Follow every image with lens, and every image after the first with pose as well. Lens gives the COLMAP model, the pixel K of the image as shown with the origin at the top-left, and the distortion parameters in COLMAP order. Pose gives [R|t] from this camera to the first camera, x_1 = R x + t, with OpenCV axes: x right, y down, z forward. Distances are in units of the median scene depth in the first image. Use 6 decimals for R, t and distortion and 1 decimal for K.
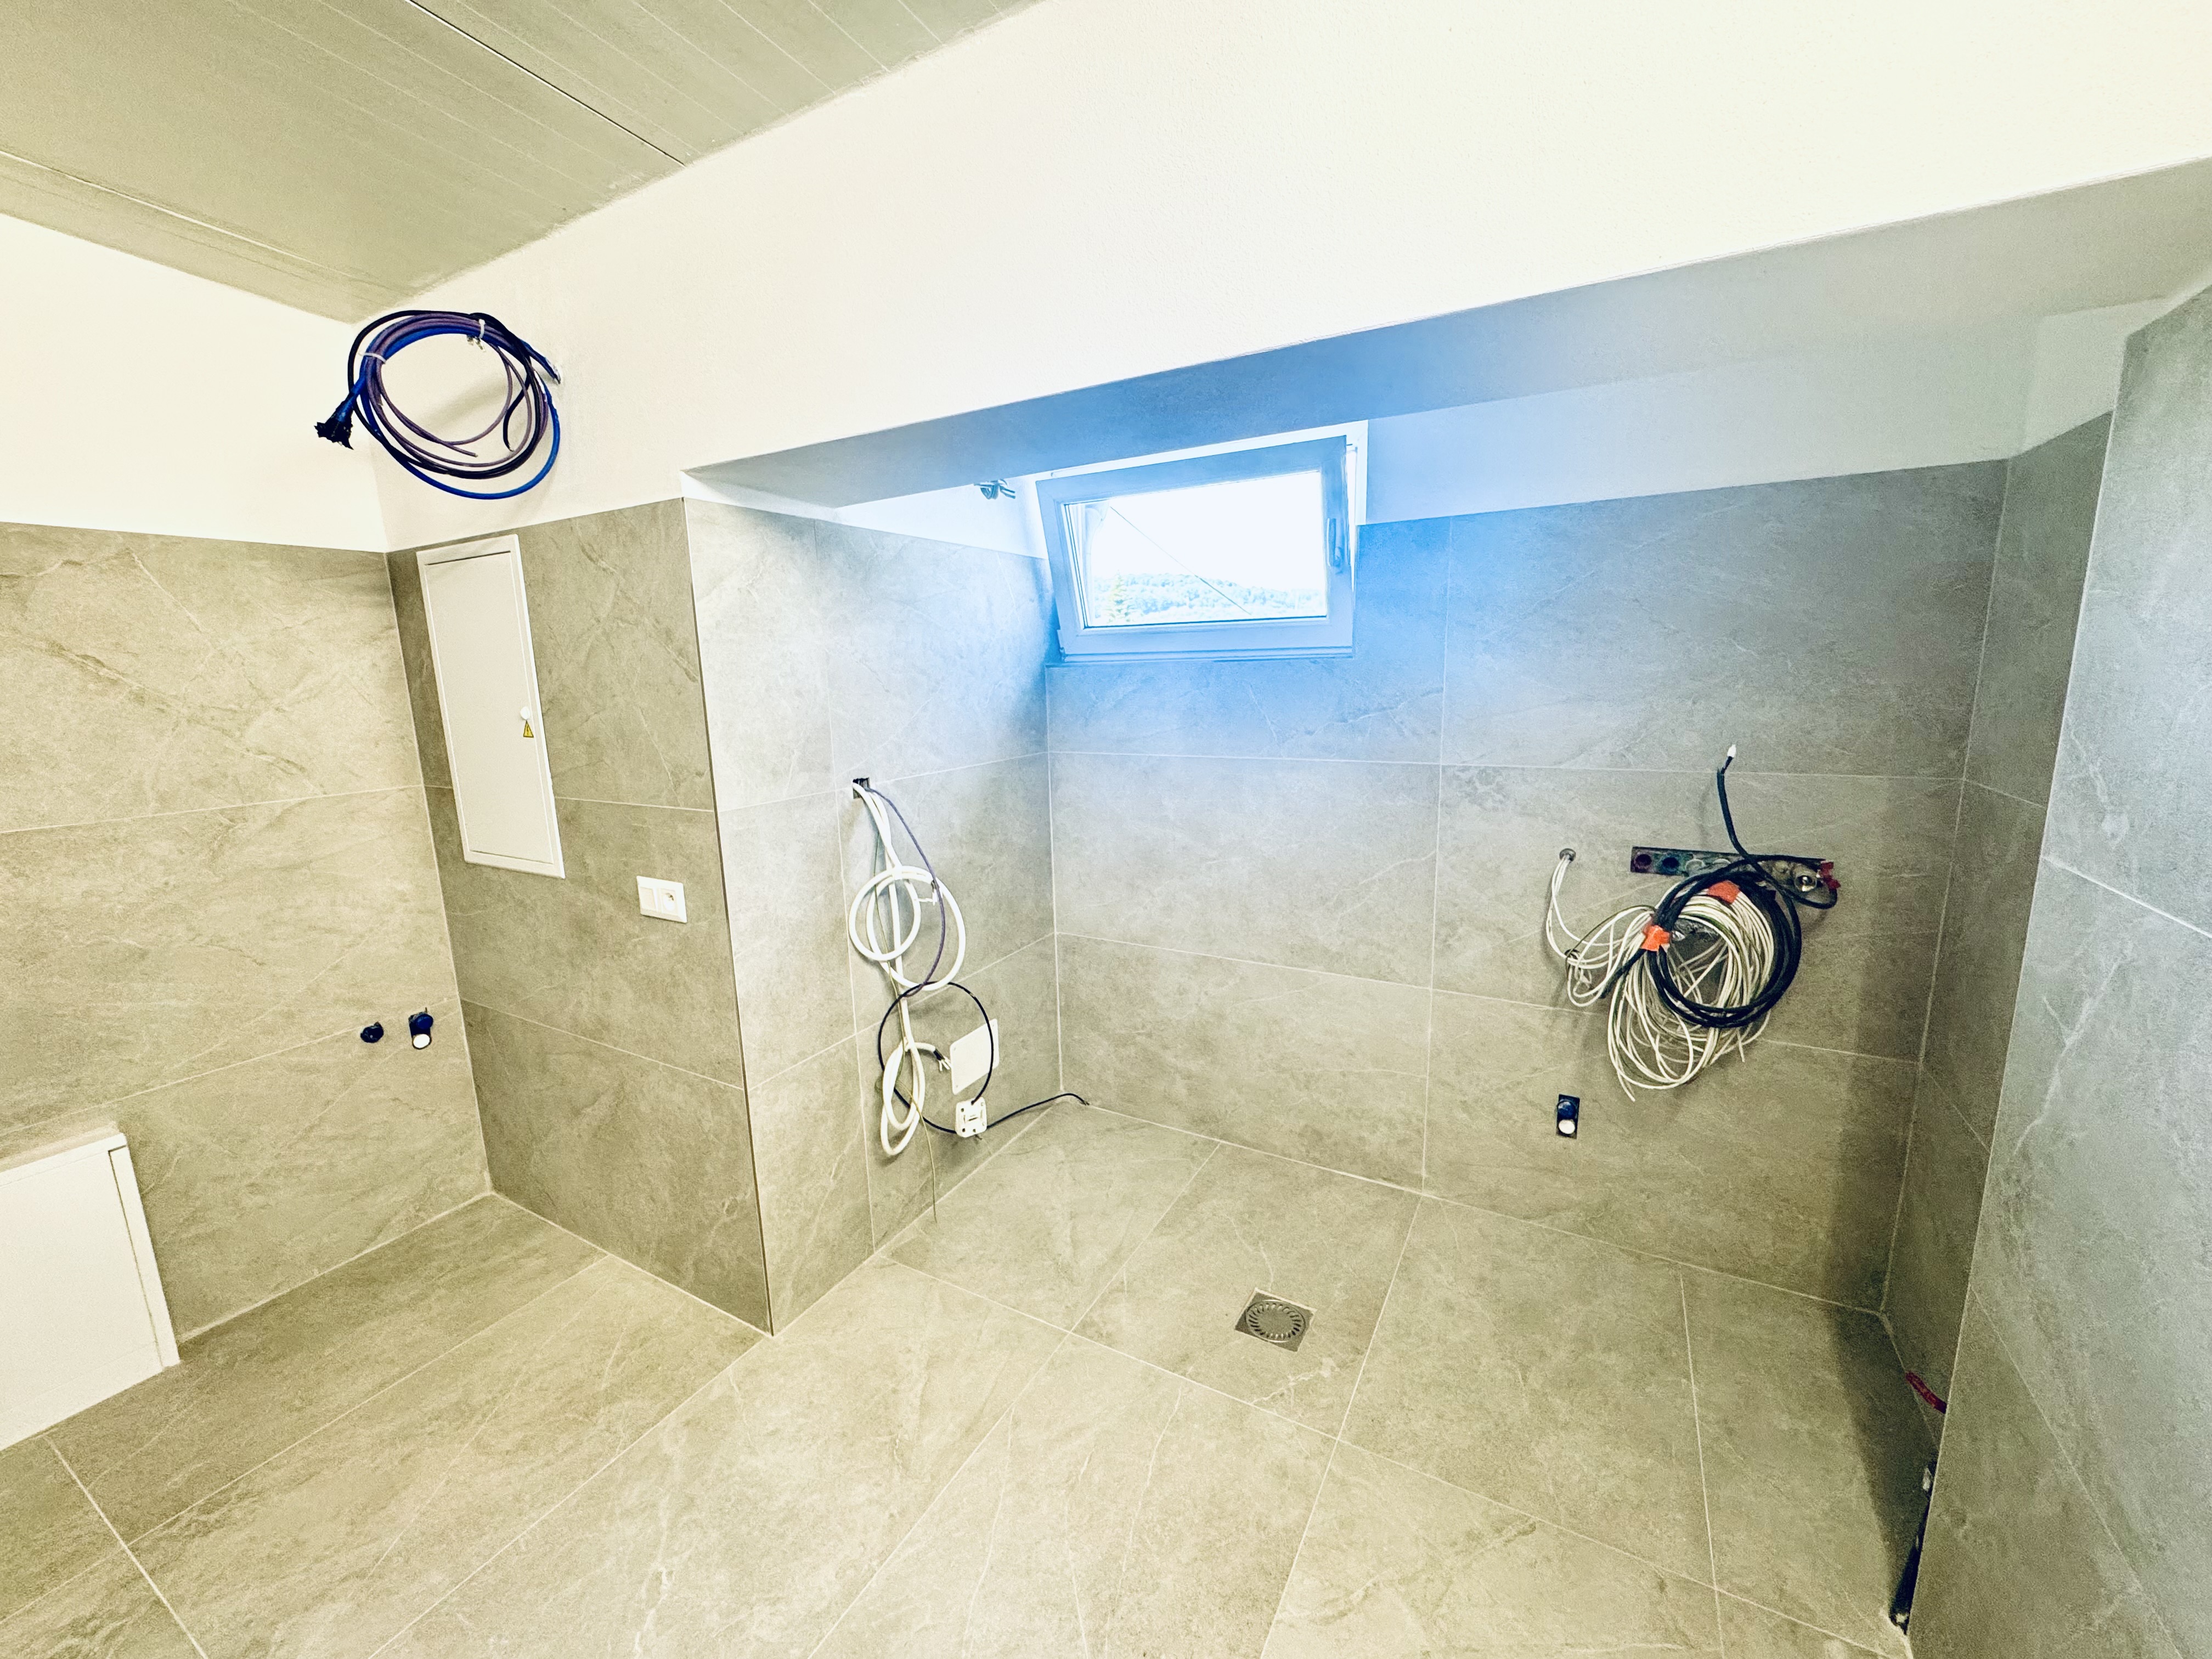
lens RADIAL K [[882.7, 0, 1106.0], [0, 882.7, 829.5], [0, 0, 1]] dist [-0.002632, -0.000340]
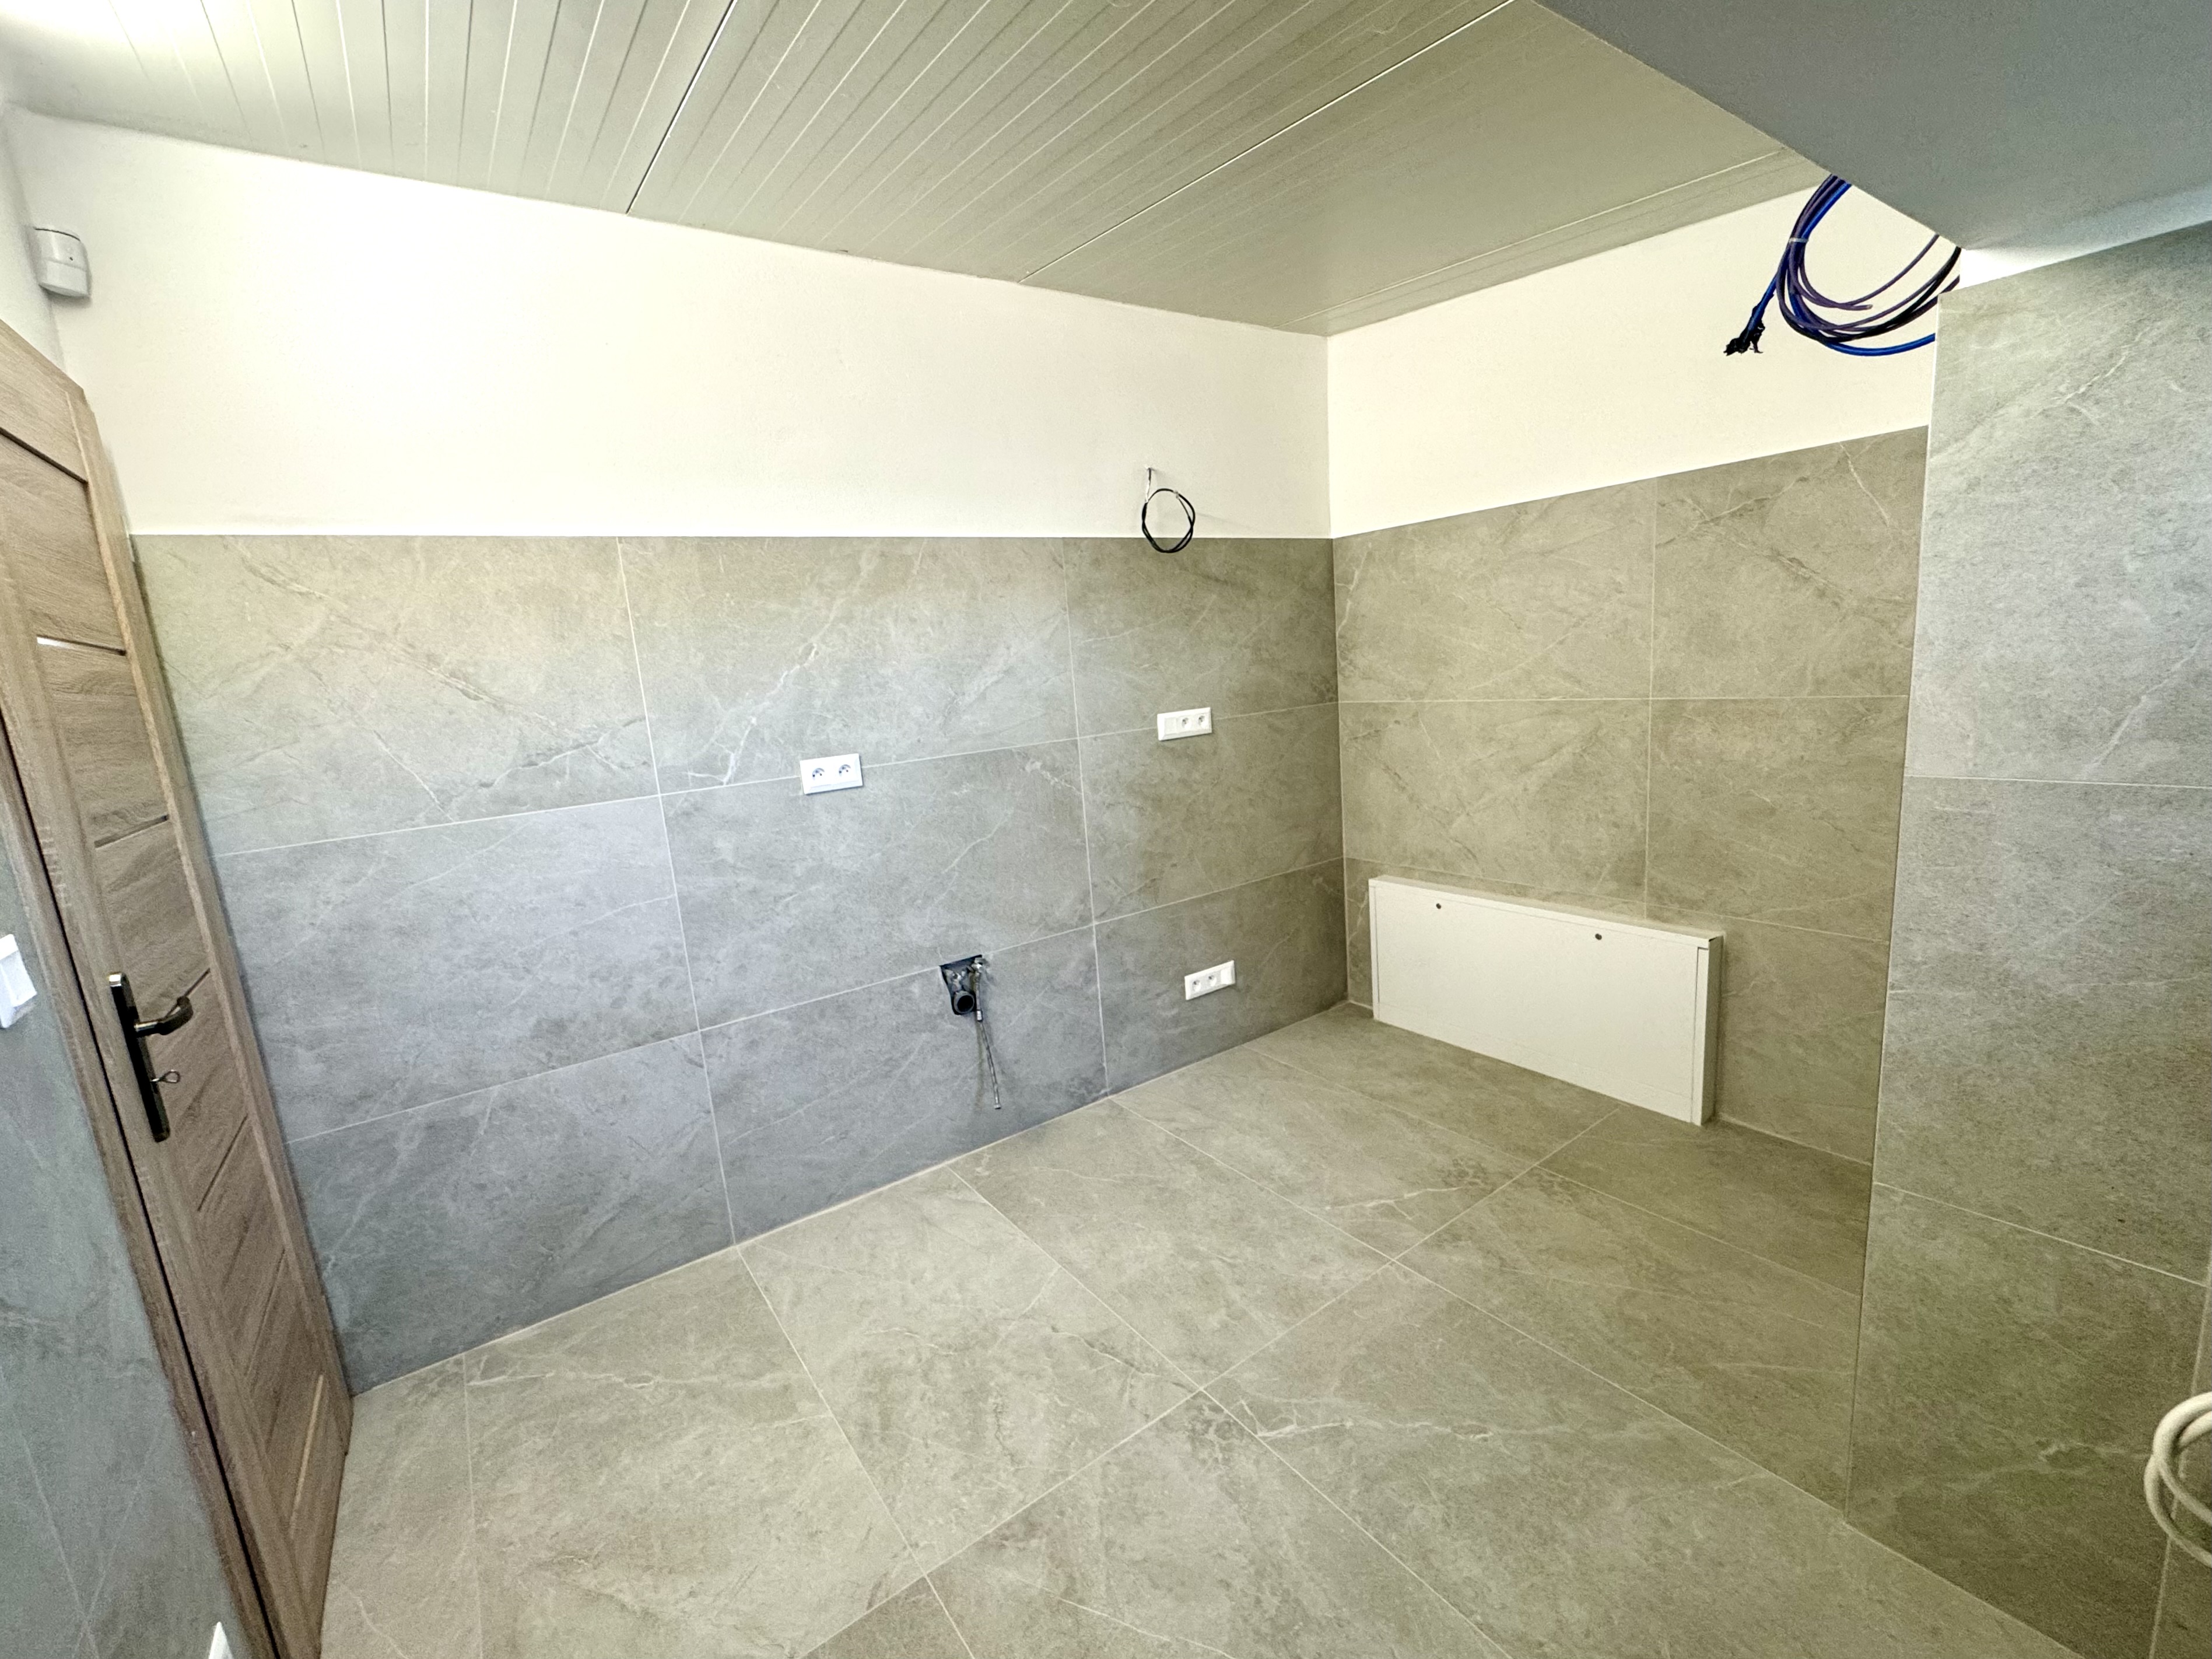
lens RADIAL K [[938.1, 0, 1106.0], [0, 938.1, 829.5], [0, 0, 1]] dist [-0.000623, -0.000036]
pose [[-0.417374, 0.224764, -0.880500, 0.426083], [-0.070876, 0.957926, 0.278125, -0.128703], [0.905967, 0.178488, -0.383883, 0.683903]]
